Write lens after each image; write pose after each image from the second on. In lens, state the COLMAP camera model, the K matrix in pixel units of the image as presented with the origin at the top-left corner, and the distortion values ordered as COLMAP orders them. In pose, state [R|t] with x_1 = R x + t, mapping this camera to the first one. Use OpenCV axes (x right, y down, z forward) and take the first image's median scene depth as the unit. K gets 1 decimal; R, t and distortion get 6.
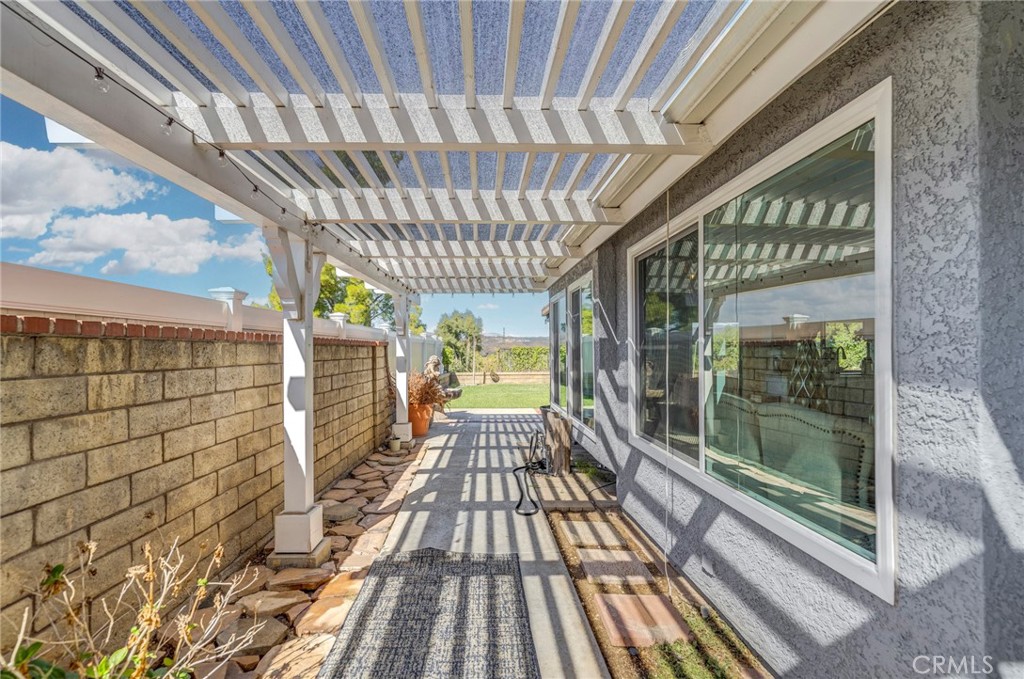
lens RADIAL K [[497.1, 0, 515.1], [0, 497.1, 343.3], [0, 0, 1]] dist [-0.014959, 0.005929]
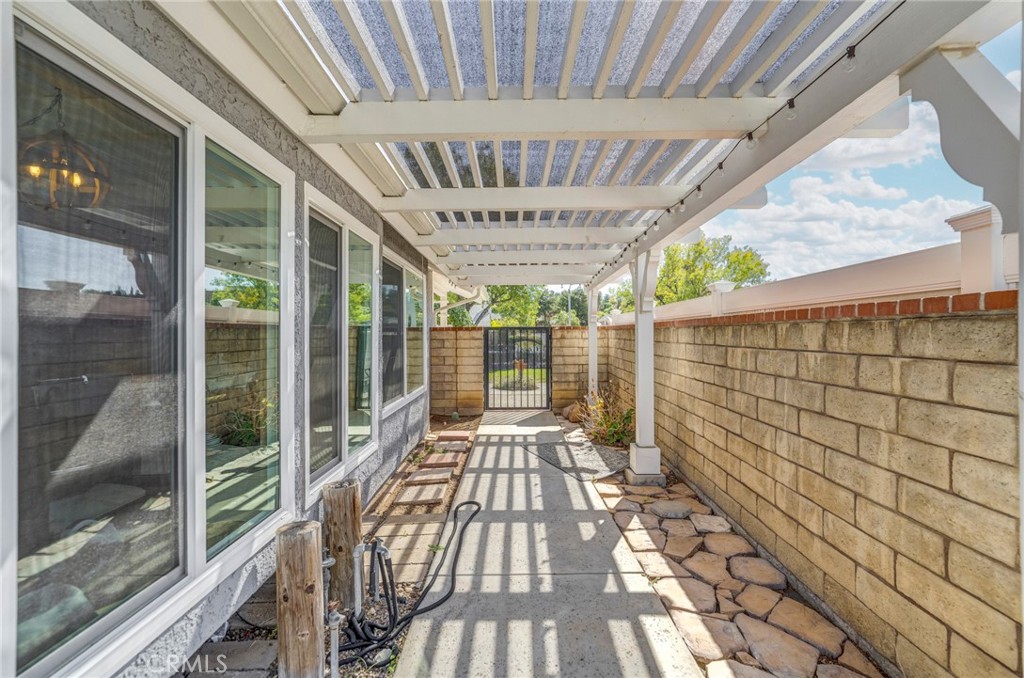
lens RADIAL K [[469.7, 0, 512.0], [0, 469.7, 339.0], [0, 0, 1]] dist [-0.001415, -0.000129]
pose [[-0.997335, 0.001011, 0.072949, -0.112209], [0.000743, 0.999993, -0.003695, 0.024917], [-0.072952, -0.003631, -0.997329, 1.746591]]
